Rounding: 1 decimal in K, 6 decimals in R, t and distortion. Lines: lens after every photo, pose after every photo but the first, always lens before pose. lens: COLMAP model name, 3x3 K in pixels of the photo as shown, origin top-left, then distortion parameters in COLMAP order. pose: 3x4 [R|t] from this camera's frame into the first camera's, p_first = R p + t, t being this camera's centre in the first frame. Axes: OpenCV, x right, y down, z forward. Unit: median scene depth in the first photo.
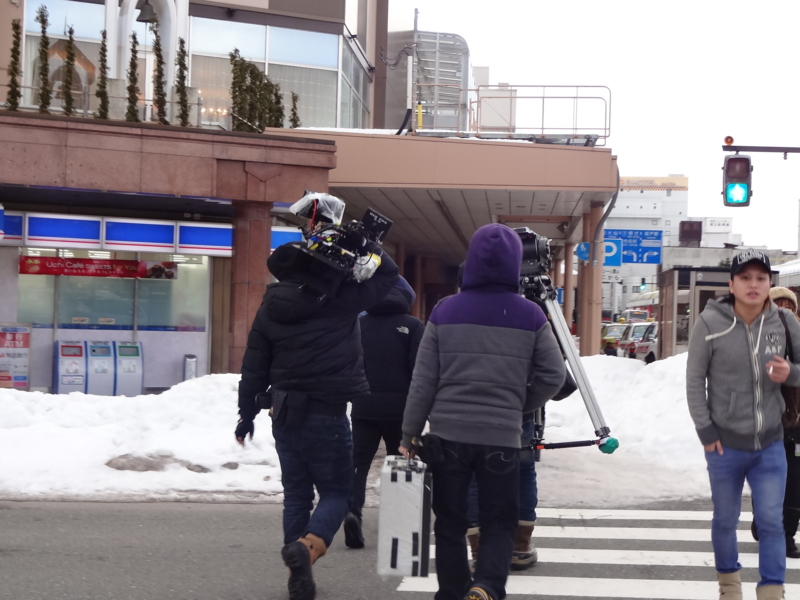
lens RADIAL K [[1197.8, 0, 399.4], [0, 1197.8, 301.1], [0, 0, 1]] dist [0.018596, 0.000000]
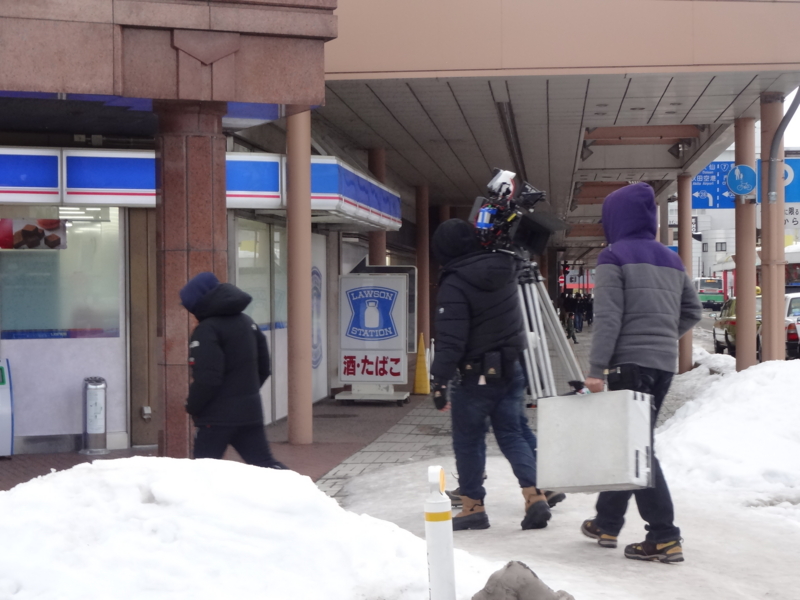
lens RADIAL K [[1588.8, 0, 400.3], [0, 1588.8, 299.0], [0, 0, 1]] dist [-0.008537, 0.000000]
pose [[0.999324, -0.036750, 0.000019, -0.024805], [0.036745, 0.999205, 0.015454, 0.000163], [-0.000587, -0.015443, 0.999881, 0.230200]]
